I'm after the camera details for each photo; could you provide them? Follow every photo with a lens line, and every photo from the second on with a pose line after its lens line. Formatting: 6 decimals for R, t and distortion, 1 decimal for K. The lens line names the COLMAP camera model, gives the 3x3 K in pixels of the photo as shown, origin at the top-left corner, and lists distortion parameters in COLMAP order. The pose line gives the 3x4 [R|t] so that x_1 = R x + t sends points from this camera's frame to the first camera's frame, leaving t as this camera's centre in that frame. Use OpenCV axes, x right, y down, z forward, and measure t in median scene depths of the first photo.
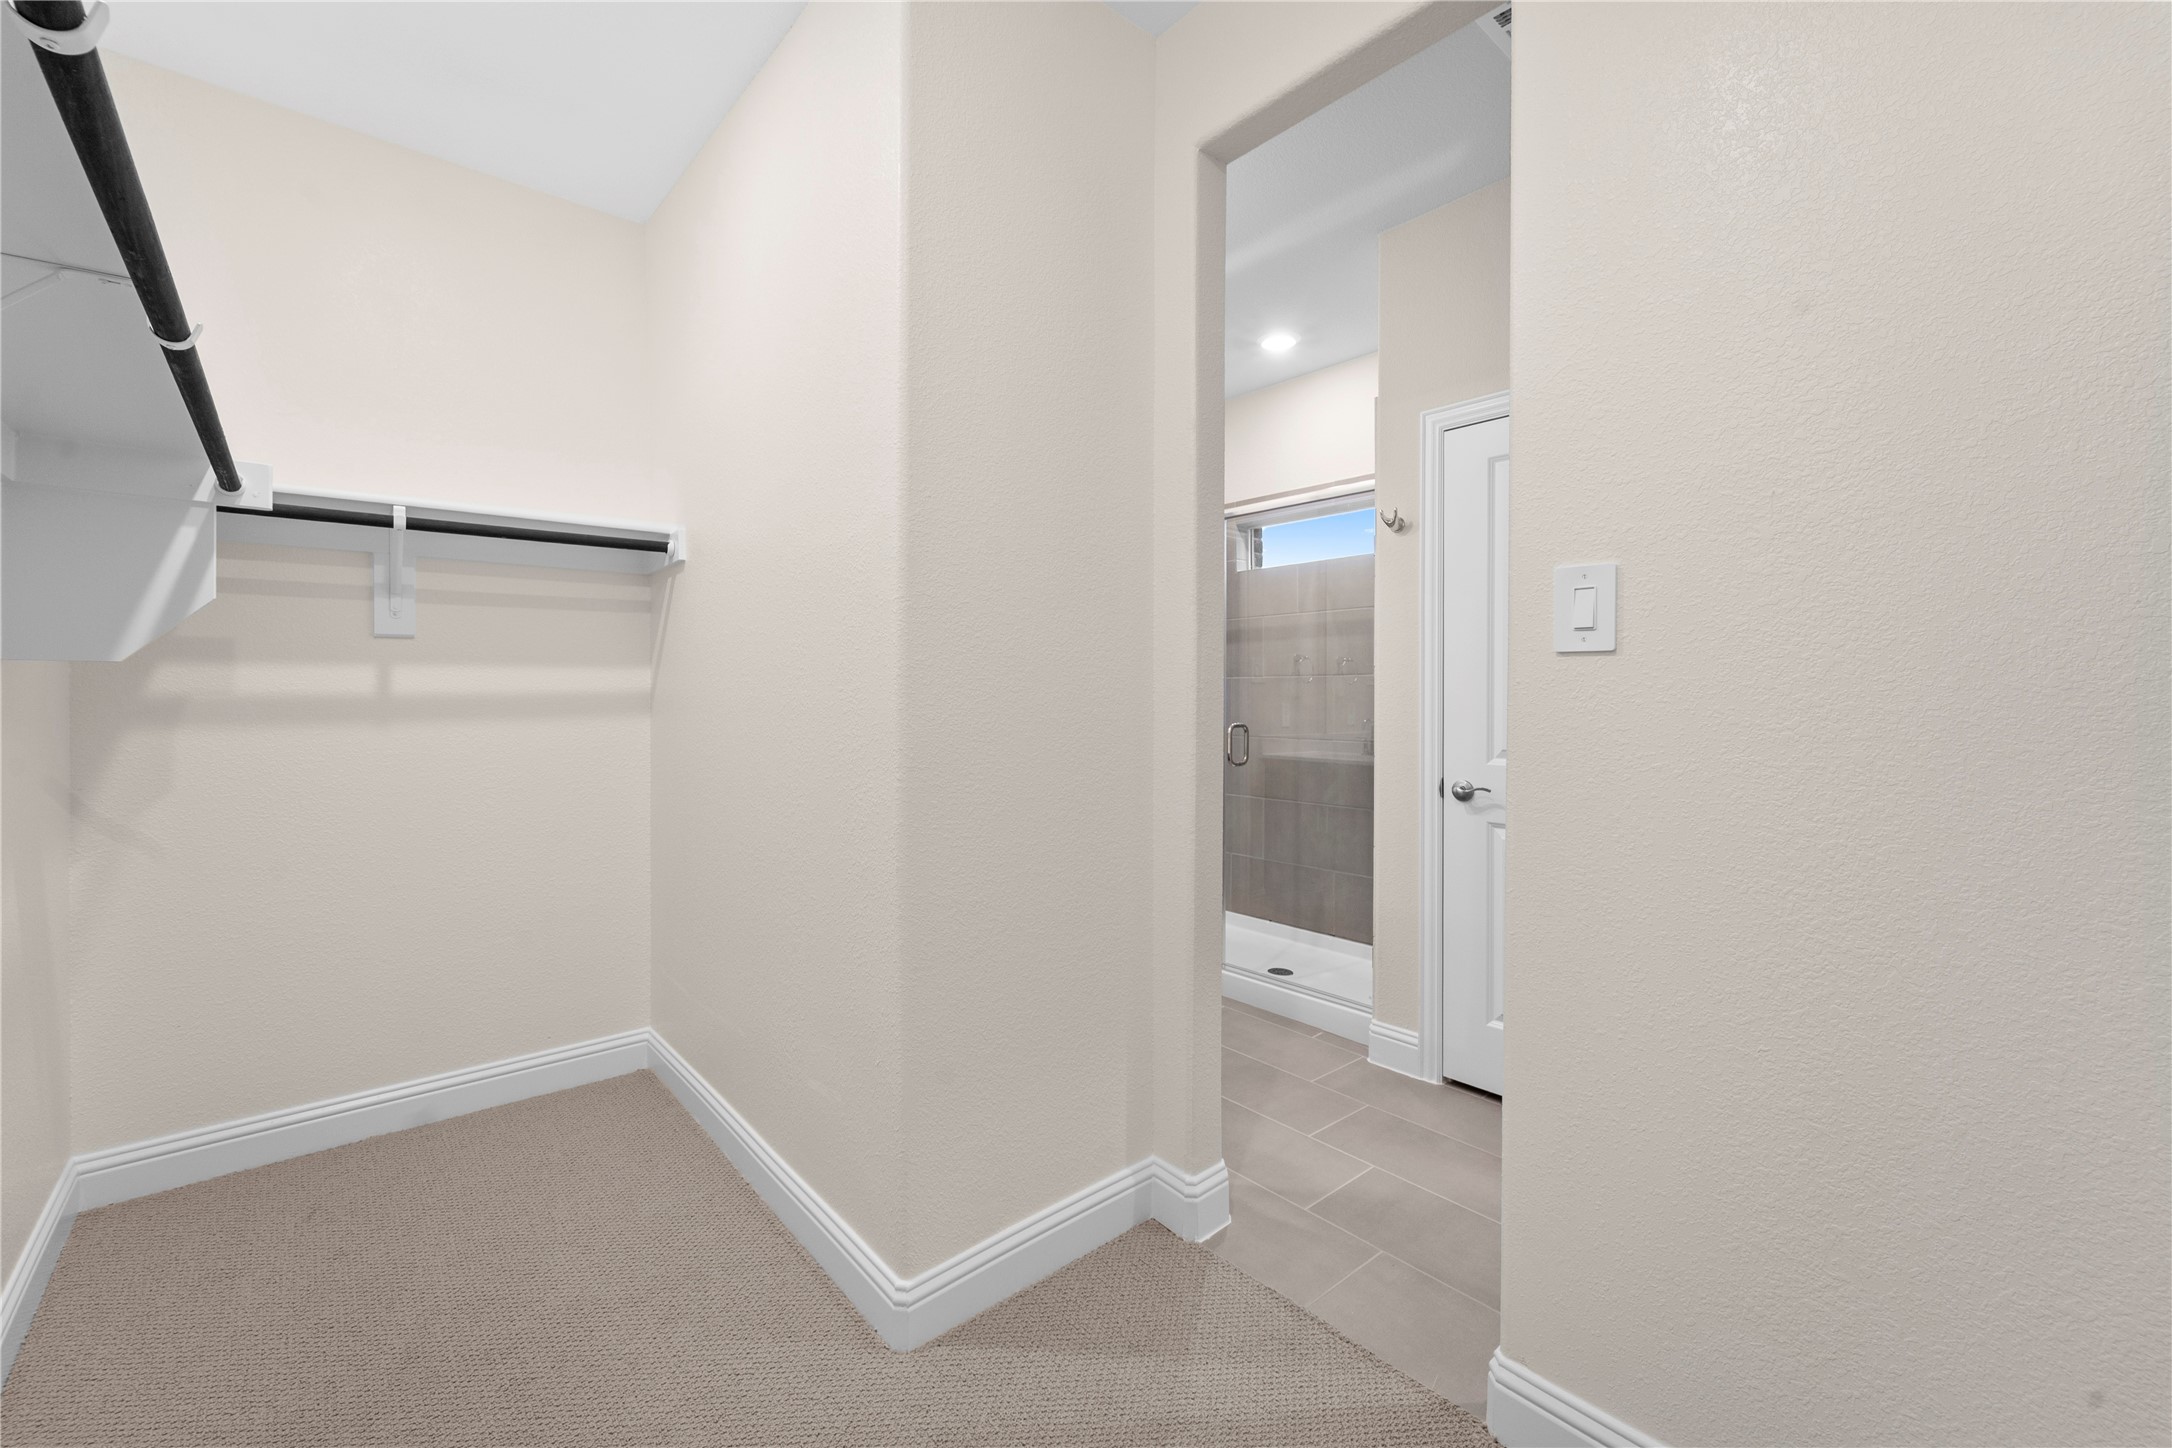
lens RADIAL K [[891.9, 0, 1085.9], [0, 891.9, 712.1], [0, 0, 1]] dist [0.005801, -0.002778]
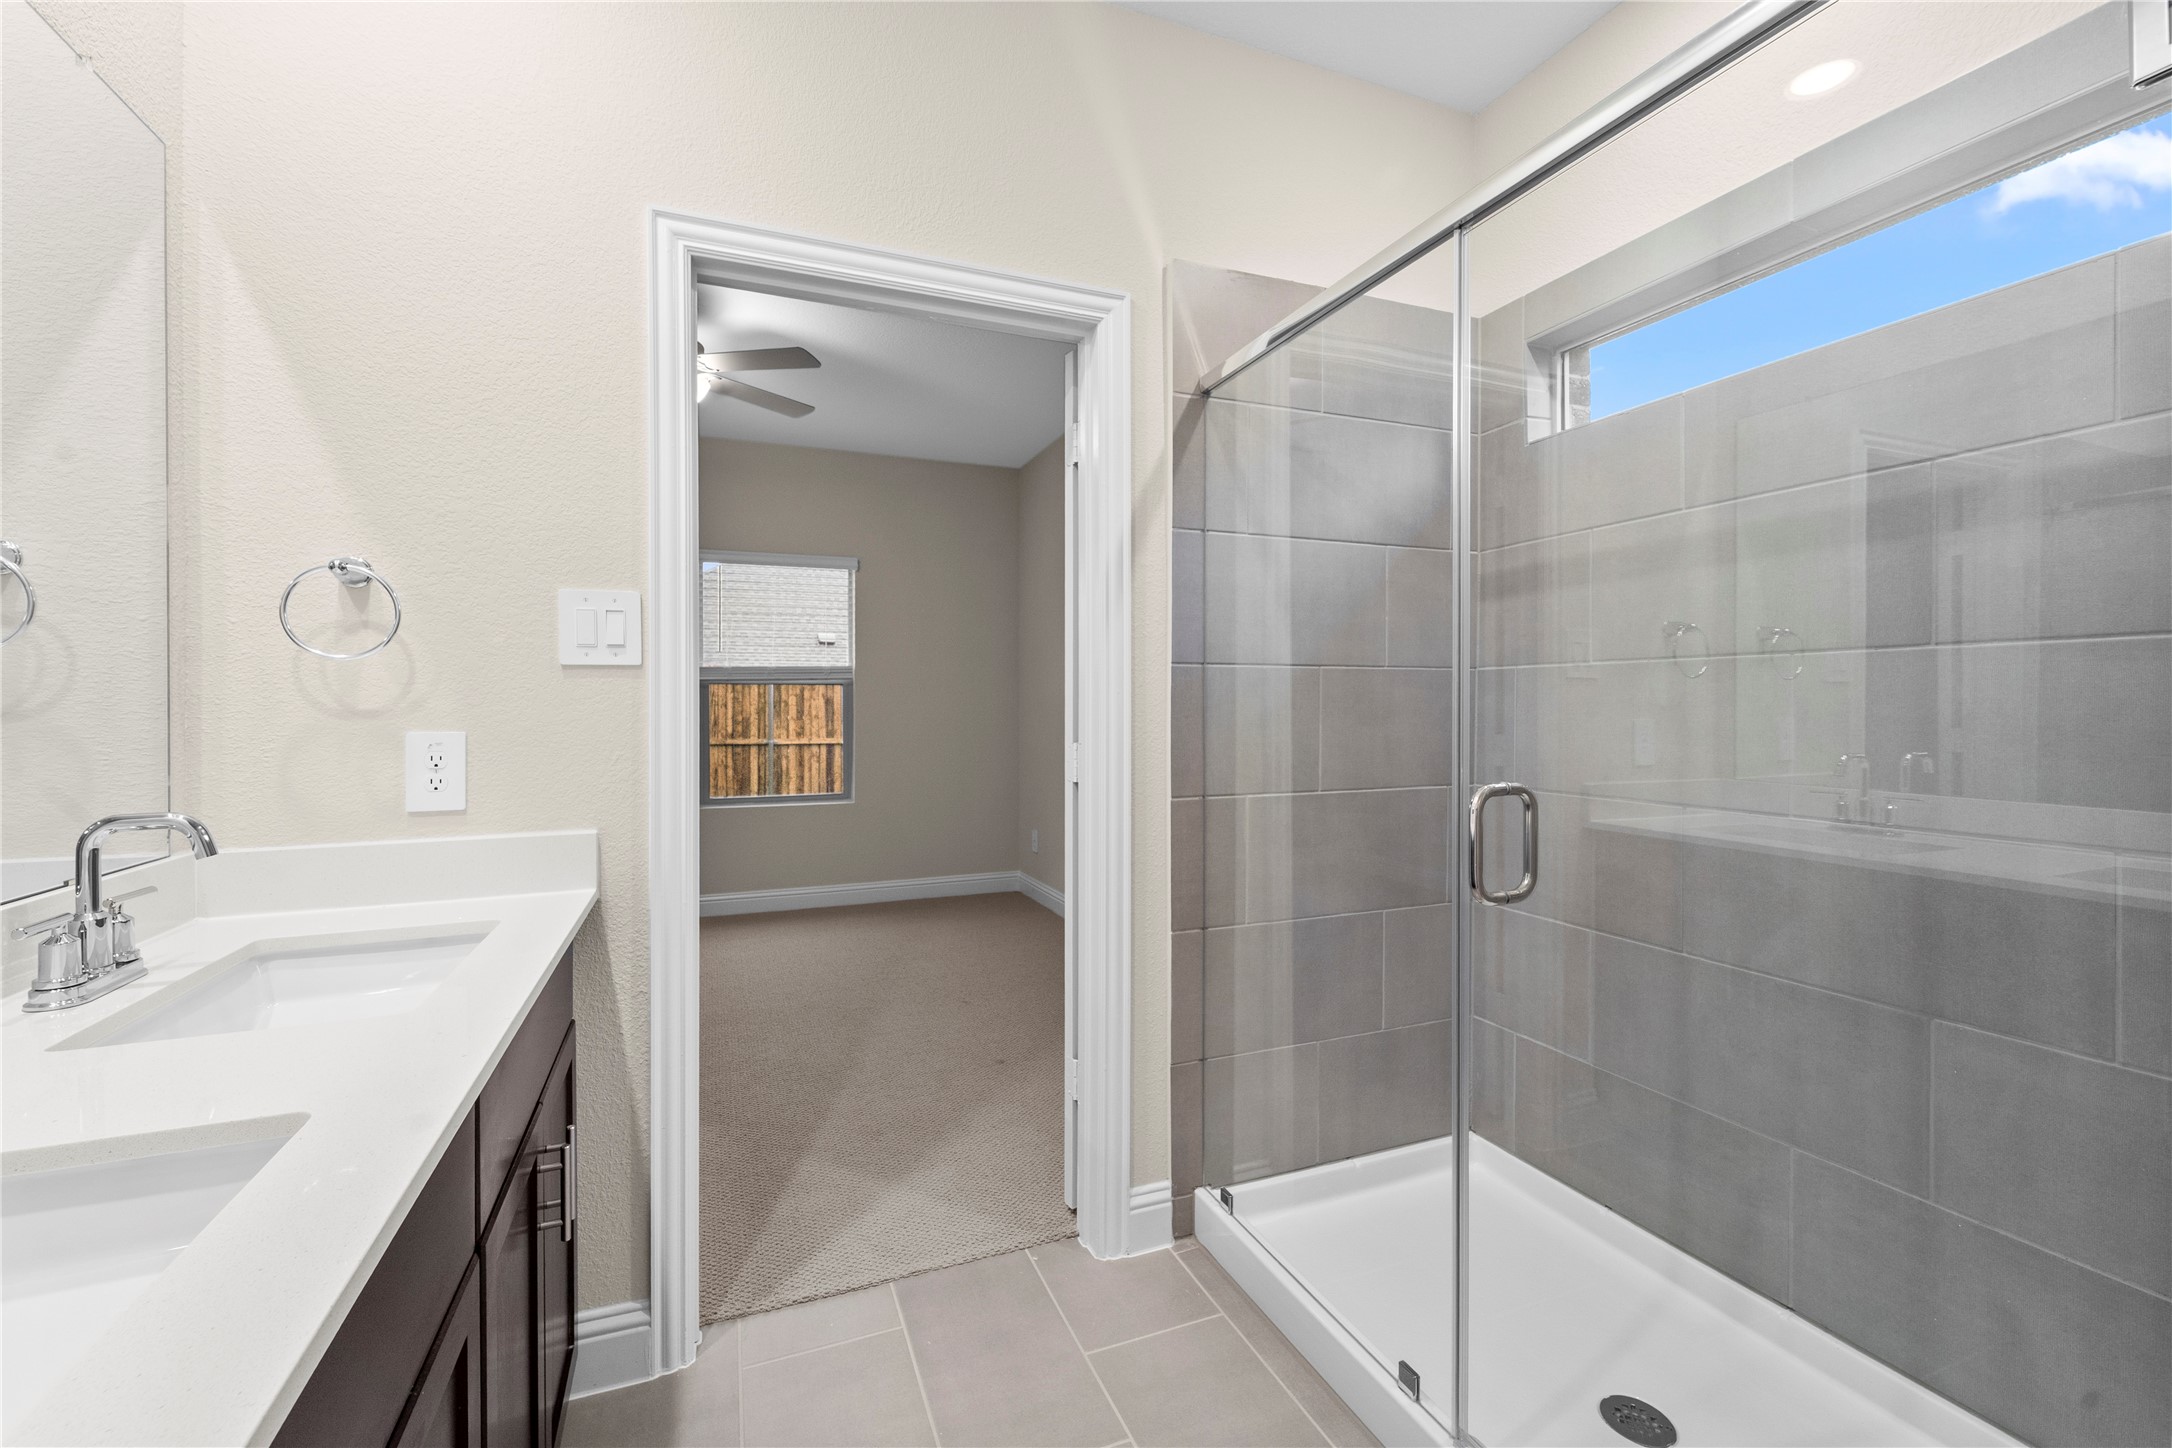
lens RADIAL K [[891.9, 0, 1083.0], [0, 891.9, 717.1], [0, 0, 1]] dist [0.005801, -0.002778]
pose [[0.945741, -0.001551, -0.324917, 0.103253], [0.002149, 0.999997, 0.001482, -0.012005], [0.324913, -0.002100, 0.945742, 0.490389]]
